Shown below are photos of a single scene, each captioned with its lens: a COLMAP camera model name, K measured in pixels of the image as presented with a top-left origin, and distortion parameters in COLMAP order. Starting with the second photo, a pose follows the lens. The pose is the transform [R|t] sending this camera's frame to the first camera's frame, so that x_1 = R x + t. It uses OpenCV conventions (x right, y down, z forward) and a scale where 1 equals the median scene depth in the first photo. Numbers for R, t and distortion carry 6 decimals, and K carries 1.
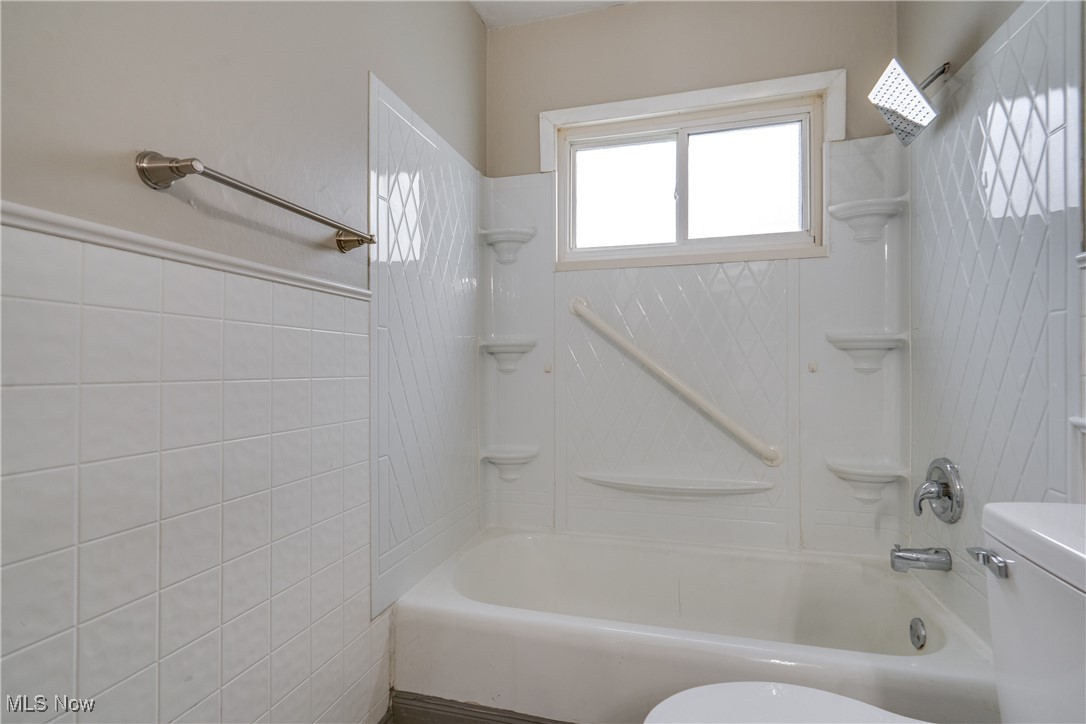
lens RADIAL K [[492.0, 0, 538.1], [0, 492.0, 367.1], [0, 0, 1]] dist [-0.001528, 0.000718]
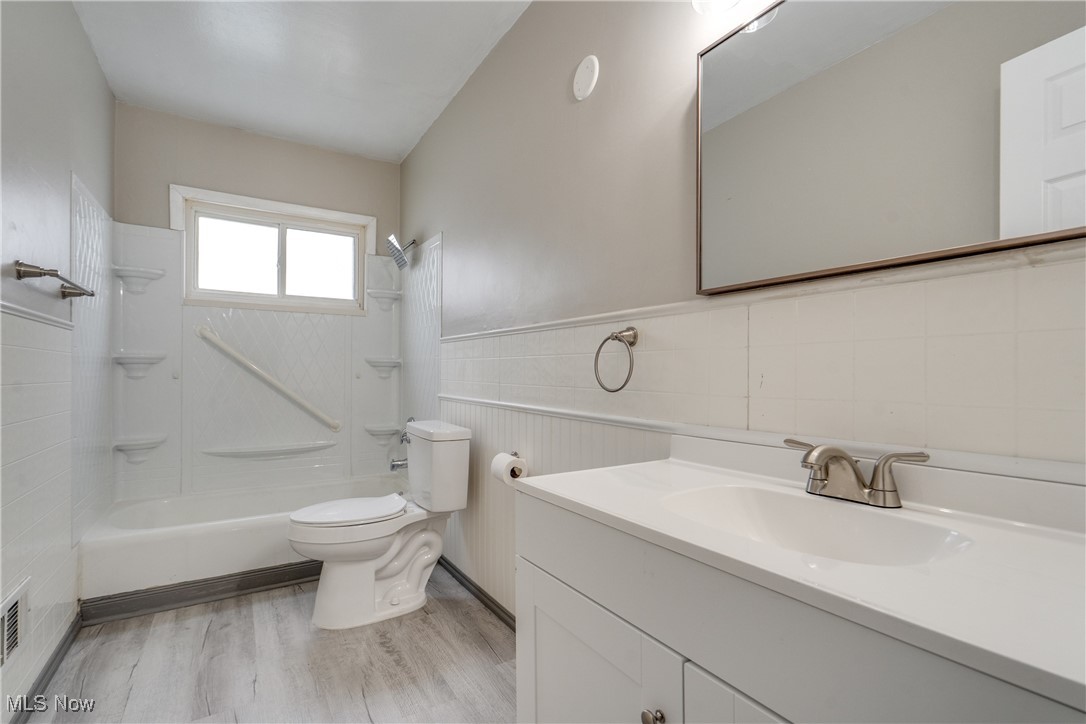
lens RADIAL K [[492.0, 0, 538.1], [0, 492.0, 367.1], [0, 0, 1]] dist [-0.001528, 0.000718]
pose [[0.661044, 0.016235, 0.750172, -0.361479], [-0.006313, 0.999851, -0.016075, -0.006043], [-0.750321, 0.005890, 0.661048, -0.692254]]
